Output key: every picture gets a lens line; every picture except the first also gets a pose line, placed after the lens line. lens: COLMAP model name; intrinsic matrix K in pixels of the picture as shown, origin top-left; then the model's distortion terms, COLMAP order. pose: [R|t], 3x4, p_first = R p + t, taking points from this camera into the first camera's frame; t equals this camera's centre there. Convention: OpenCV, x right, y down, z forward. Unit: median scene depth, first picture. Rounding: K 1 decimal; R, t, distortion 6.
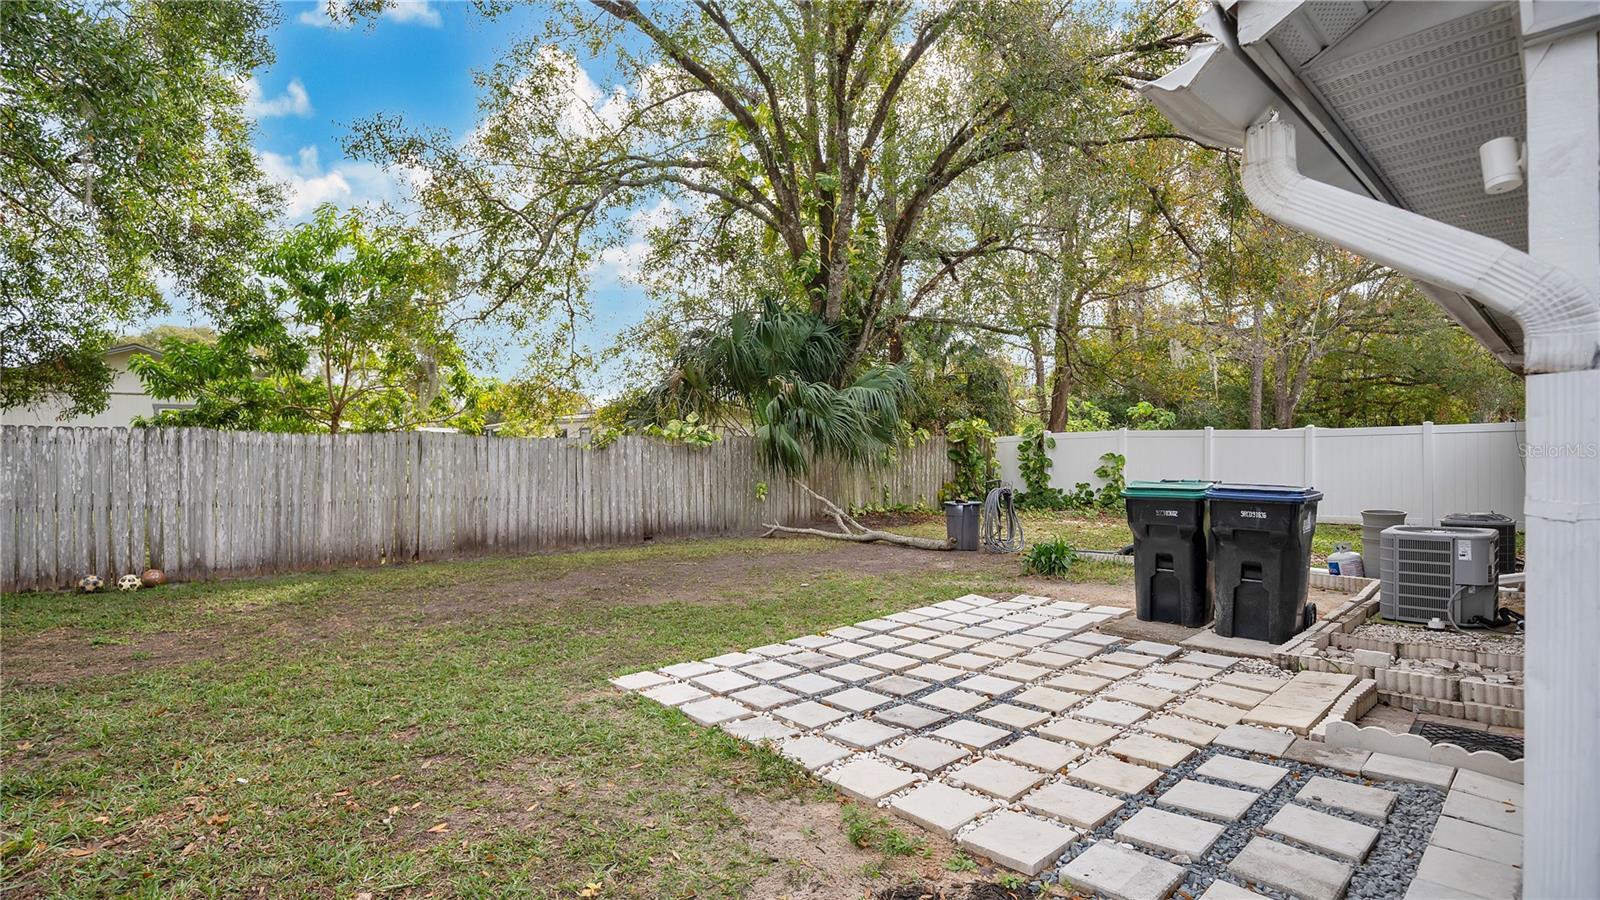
lens RADIAL K [[756.8, 0, 798.4], [0, 756.8, 466.0], [0, 0, 1]] dist [-0.026369, 0.000542]
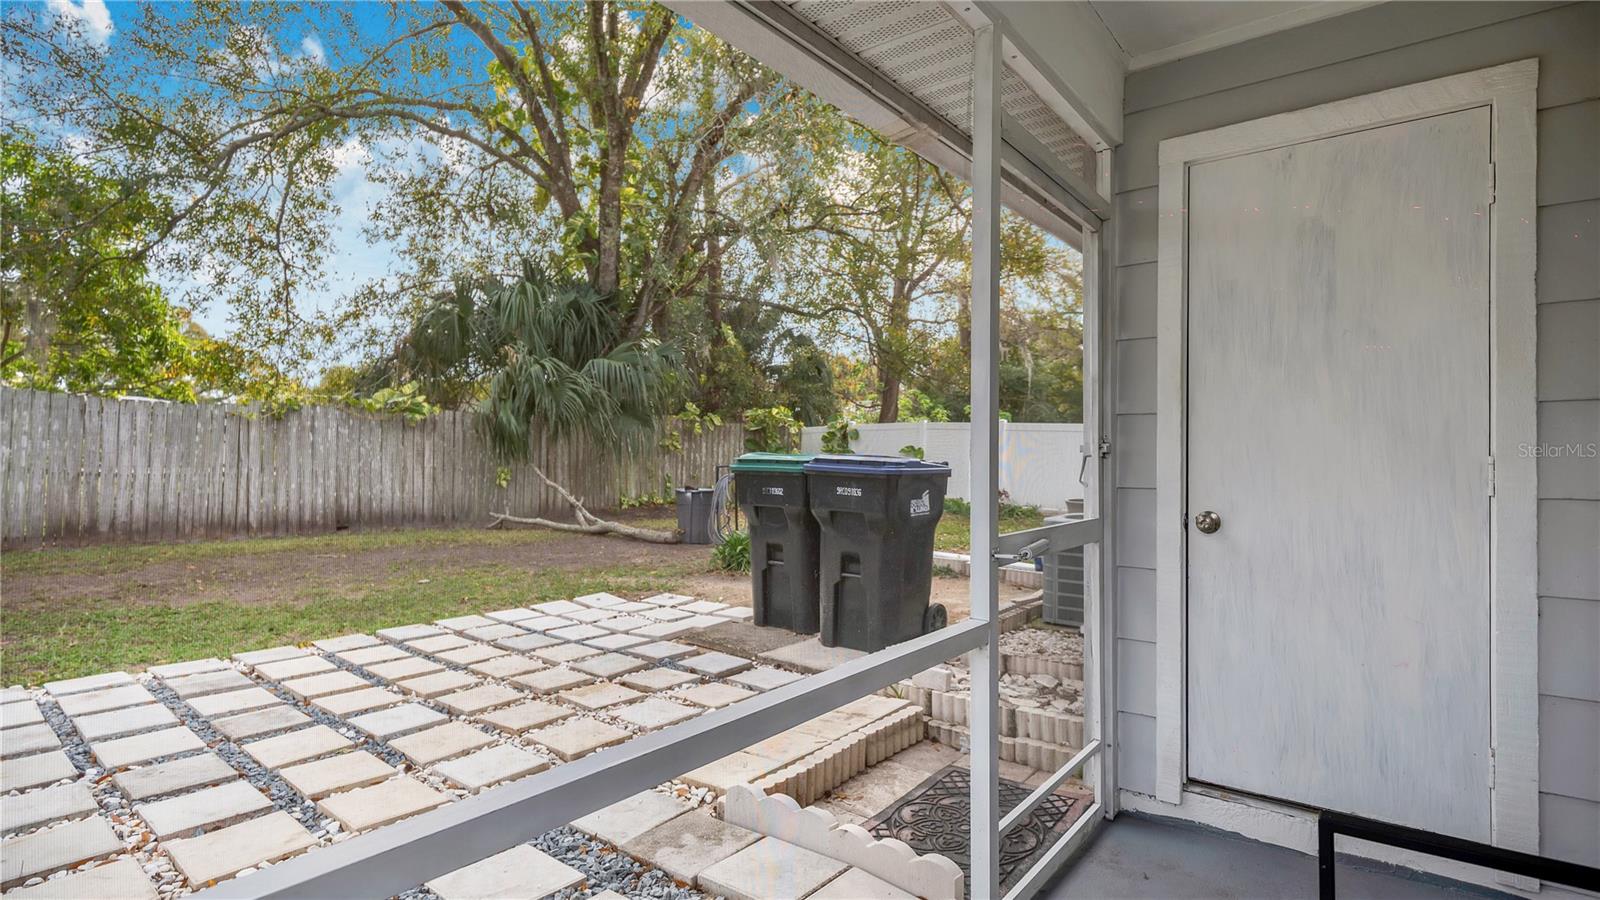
lens RADIAL K [[752.8, 0, 806.2], [0, 752.8, 454.6], [0, 0, 1]] dist [-0.023574, 0.000321]
pose [[0.990382, 0.022324, 0.136545, 0.209313], [-0.020059, 0.999638, -0.017940, 0.018988], [-0.136896, 0.015029, 0.990471, 0.101415]]
